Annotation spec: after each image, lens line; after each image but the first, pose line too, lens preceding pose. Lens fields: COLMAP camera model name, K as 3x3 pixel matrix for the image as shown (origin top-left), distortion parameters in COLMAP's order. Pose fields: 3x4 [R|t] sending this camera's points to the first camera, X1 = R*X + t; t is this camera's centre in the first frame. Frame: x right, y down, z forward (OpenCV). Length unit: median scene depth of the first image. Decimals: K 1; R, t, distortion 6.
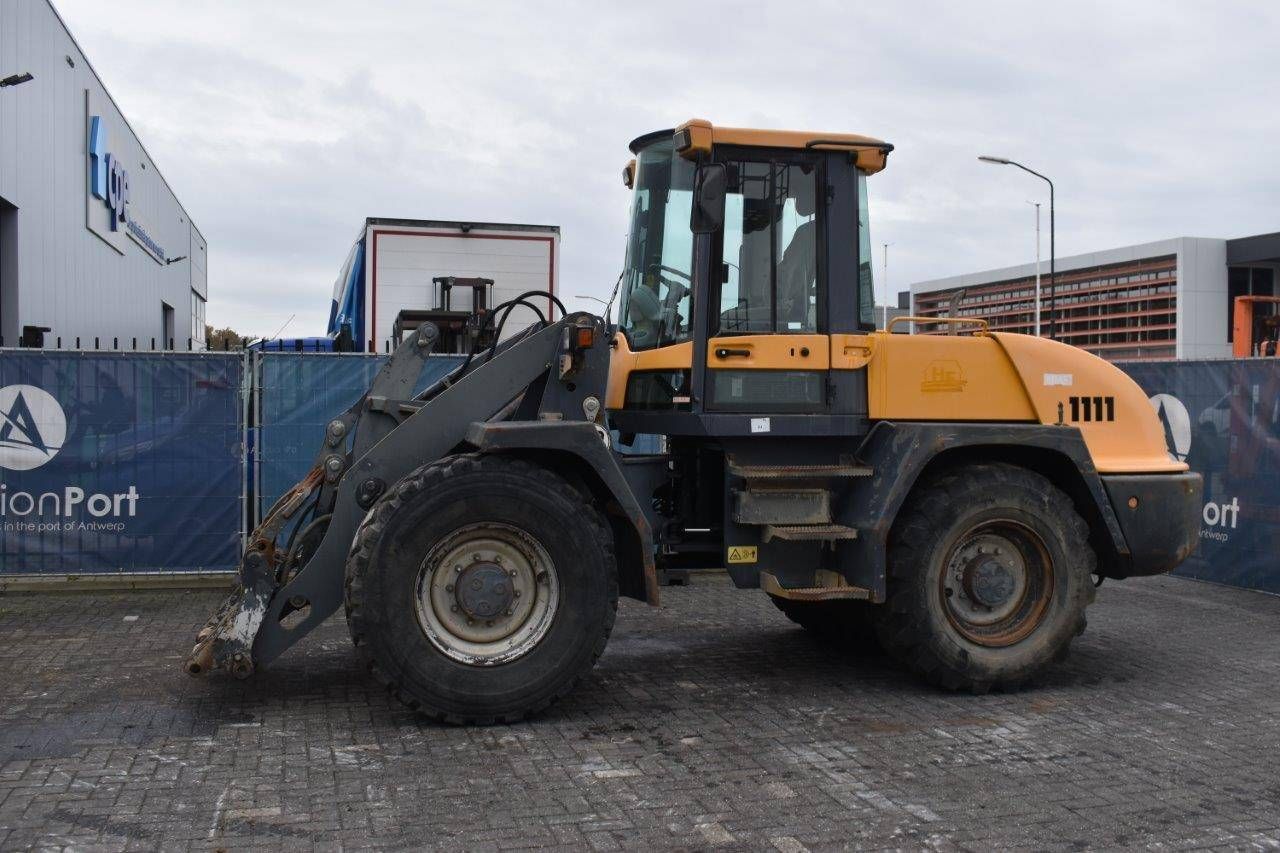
lens RADIAL K [[1285.1, 0, 645.3], [0, 1285.1, 427.4], [0, 0, 1]] dist [-0.080483, 0.014396]
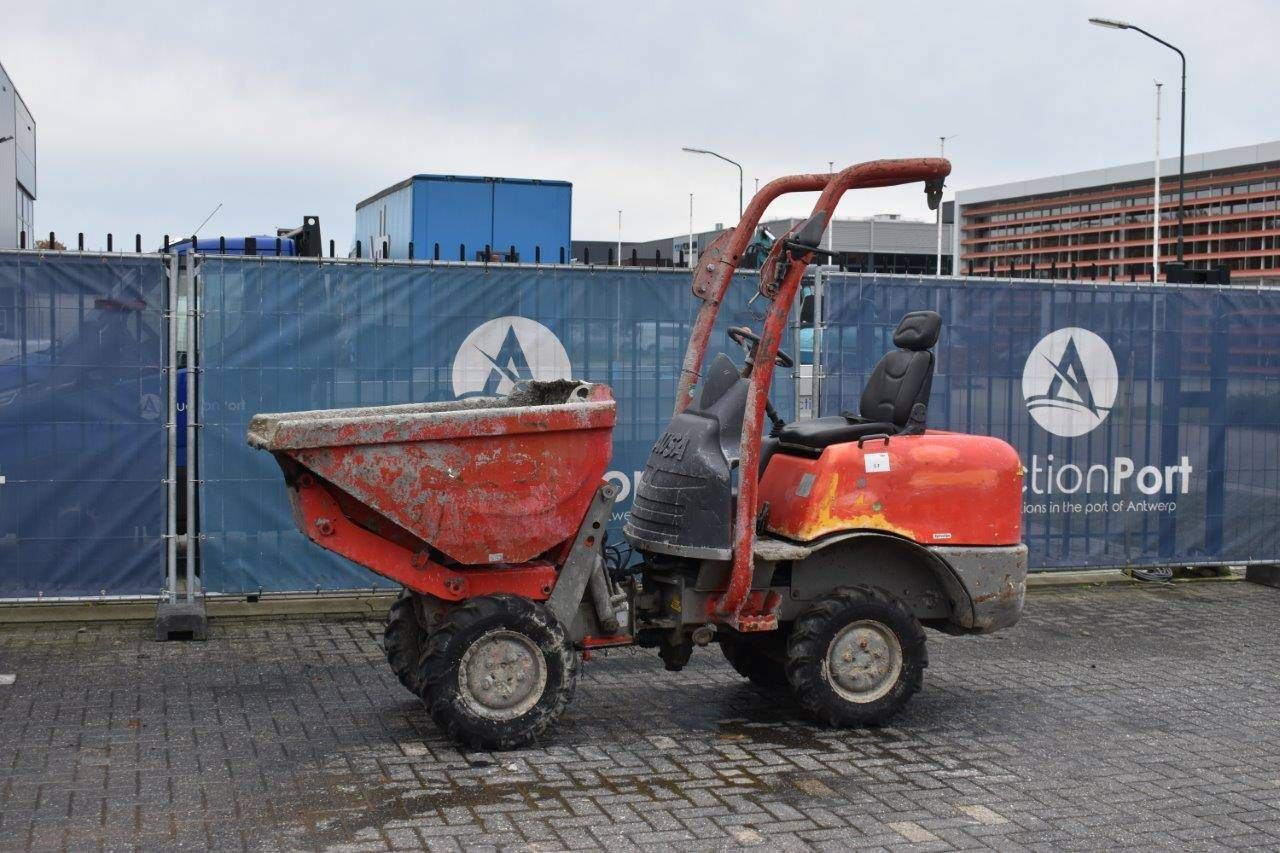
lens RADIAL K [[1614.6, 0, 647.0], [0, 1614.6, 429.3], [0, 0, 1]] dist [-0.057373, 0.033268]
pose [[0.999116, 0.009419, 0.040971, -0.052240], [-0.010854, 0.999330, 0.034945, -0.001059], [-0.040614, -0.035359, 0.998549, 0.087893]]
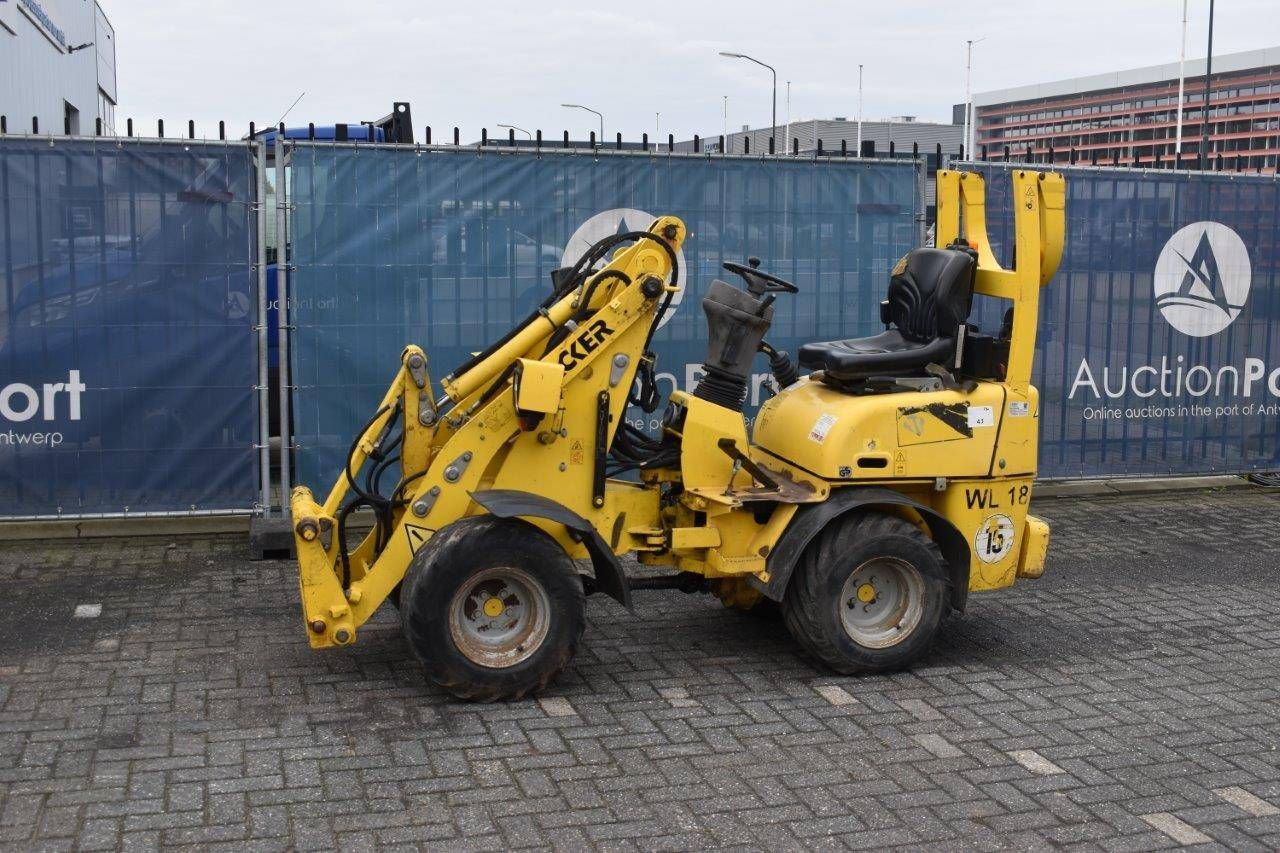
lens RADIAL K [[1454.9, 0, 645.2], [0, 1454.9, 427.7], [0, 0, 1]] dist [-0.061380, 0.001844]
pose [[0.999687, 0.006989, 0.024007, -0.072914], [-0.009639, 0.993649, 0.112110, -0.002079], [-0.023071, -0.112306, 0.993406, 0.153320]]
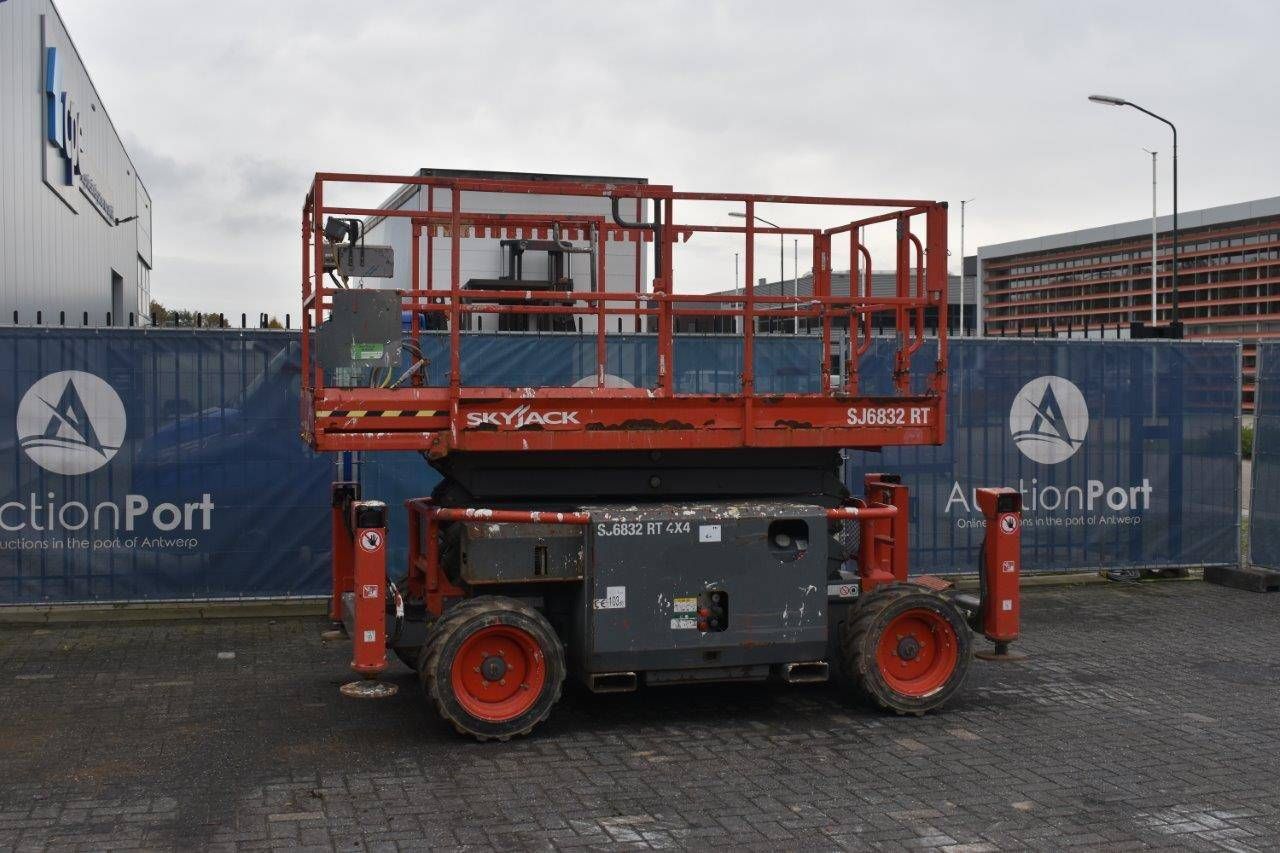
lens RADIAL K [[1507.5, 0, 644.5], [0, 1507.5, 424.1], [0, 0, 1]] dist [-0.062984, 0.014345]
pose [[0.999978, -0.002692, 0.006061, -0.059294], [0.002661, 0.999983, 0.005097, -0.001345], [-0.006074, -0.005081, 0.999969, 0.012474]]
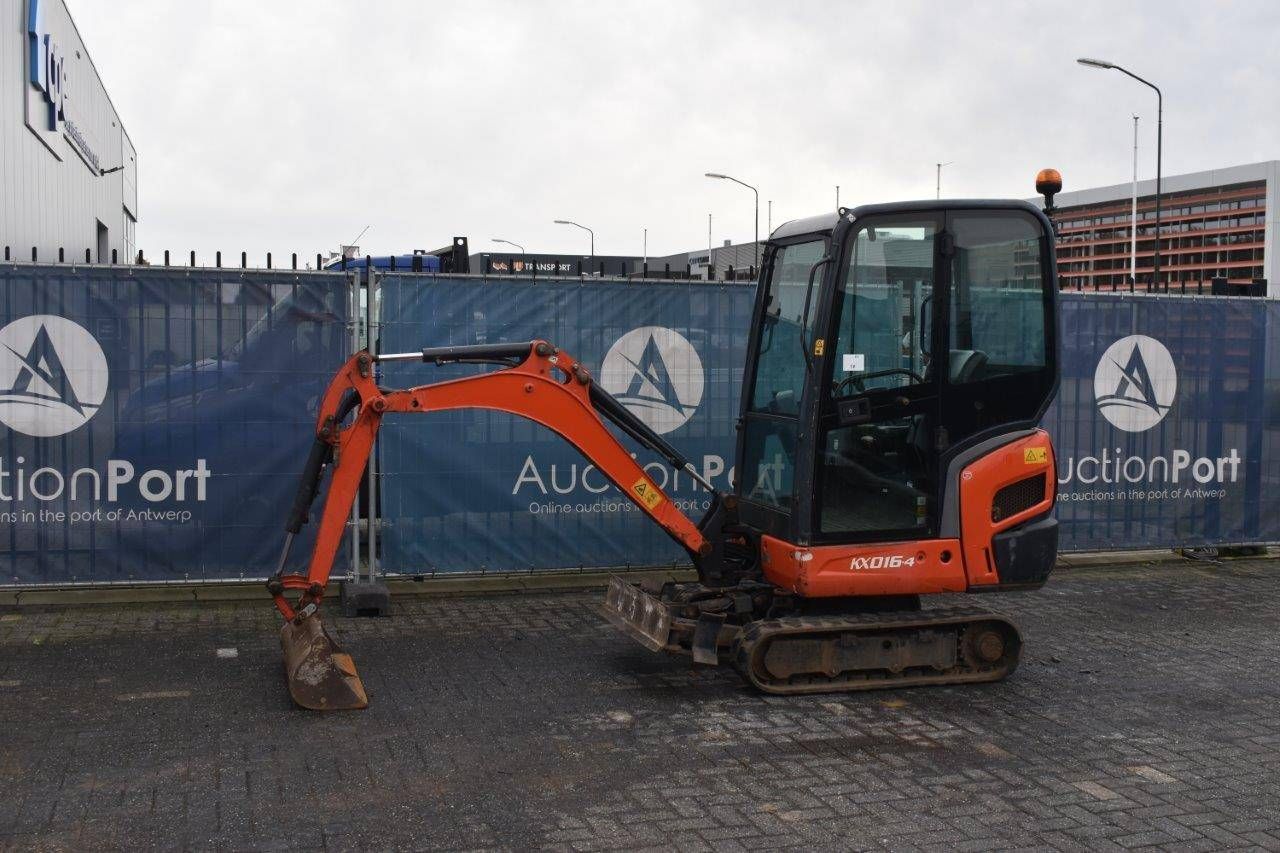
lens RADIAL K [[1418.8, 0, 642.7], [0, 1418.8, 429.8], [0, 0, 1]] dist [-0.066904, 0.007285]
pose [[0.999417, 0.006940, 0.033439, -0.086184], [-0.008314, 0.999120, 0.041122, -0.002173], [-0.033124, -0.041376, 0.998594, 0.094934]]
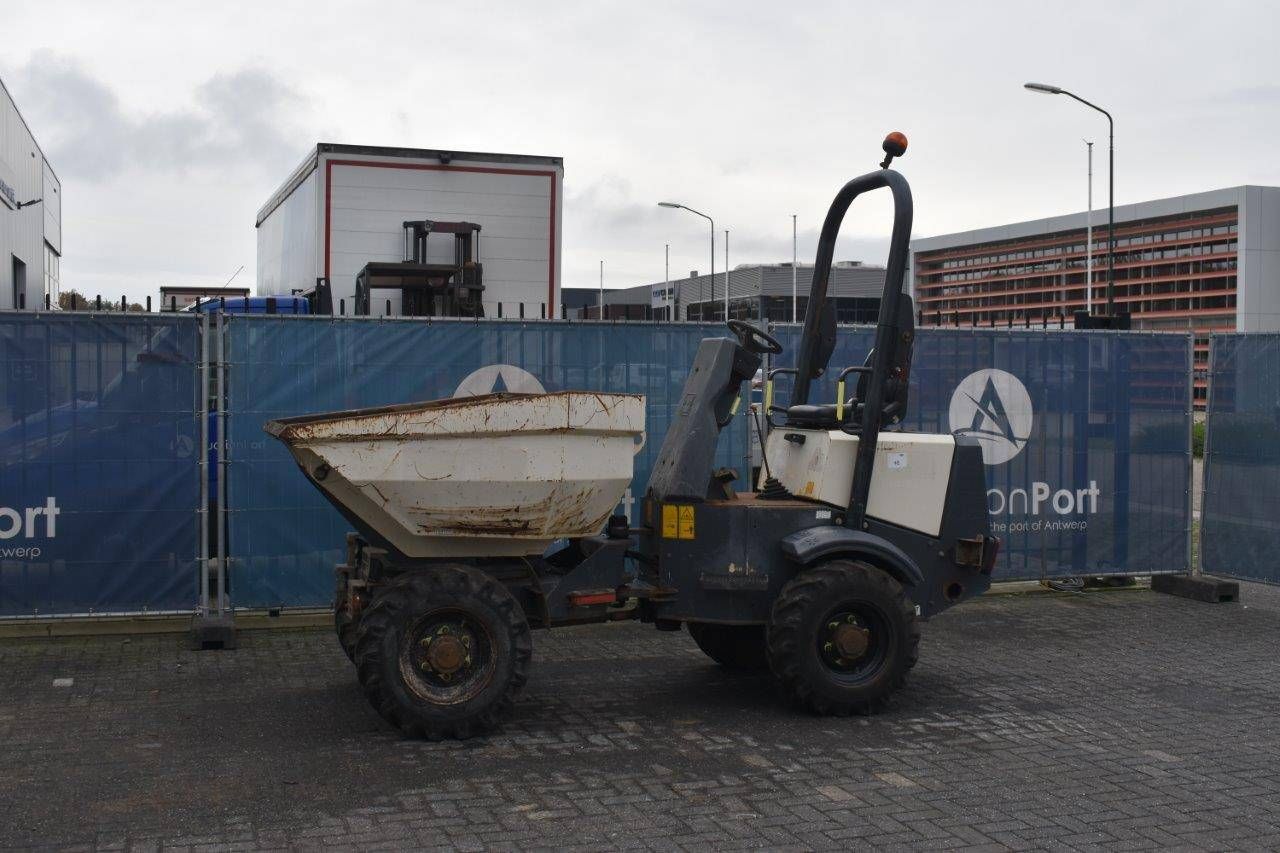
lens RADIAL K [[1511.8, 0, 649.0], [0, 1511.8, 426.8], [0, 0, 1]] dist [-0.059214, 0.008842]
pose [[0.998572, 0.000167, 0.053414, -0.050000], [-0.000757, 0.999939, 0.011014, -0.001754], [-0.053409, -0.011039, 0.998512, 0.056594]]
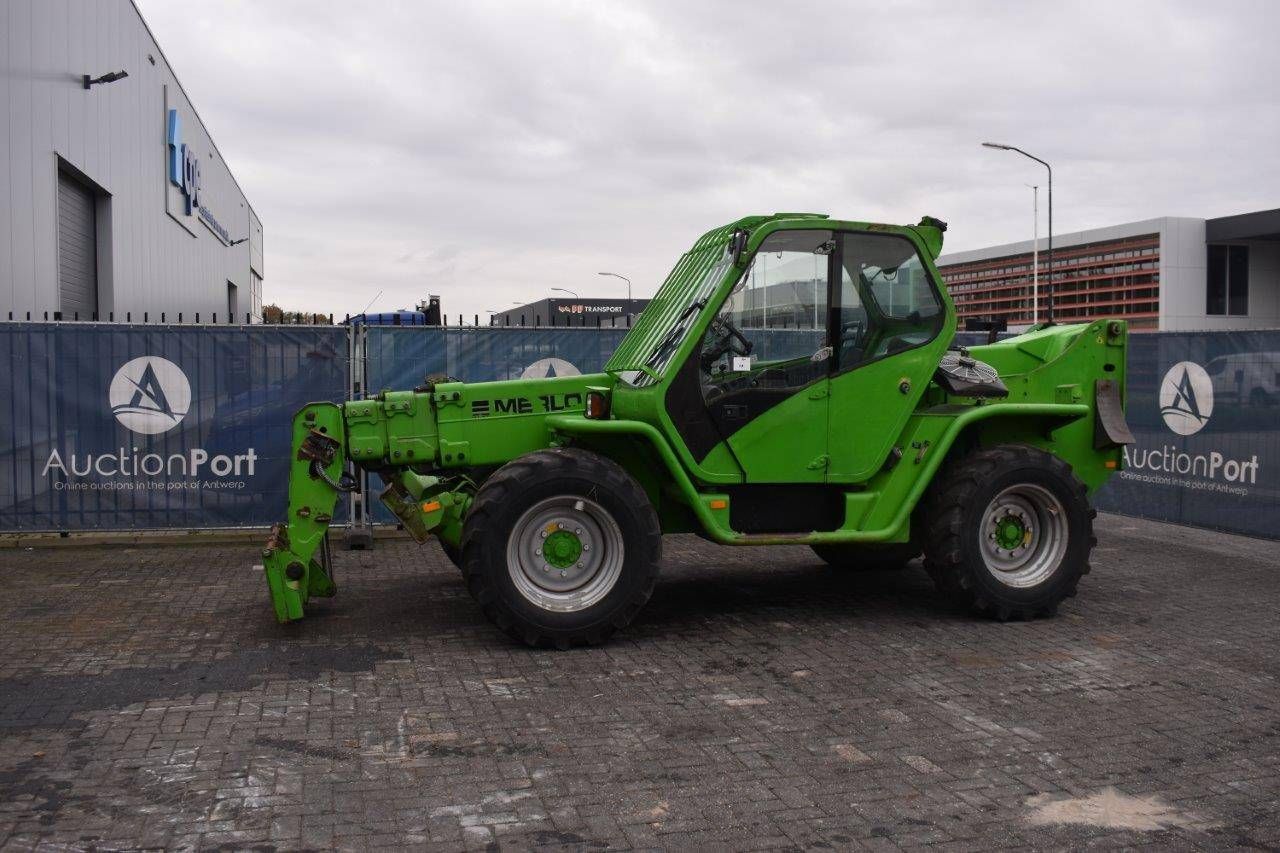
lens RADIAL K [[1186.1, 0, 641.1], [0, 1186.1, 426.5], [0, 0, 1]] dist [-0.086202, 0.009173]
pose [[0.999929, -0.002943, -0.011561, -0.025644], [0.003254, 0.999630, 0.027001, 0.000555], [0.011477, -0.027037, 0.999569, -0.006295]]
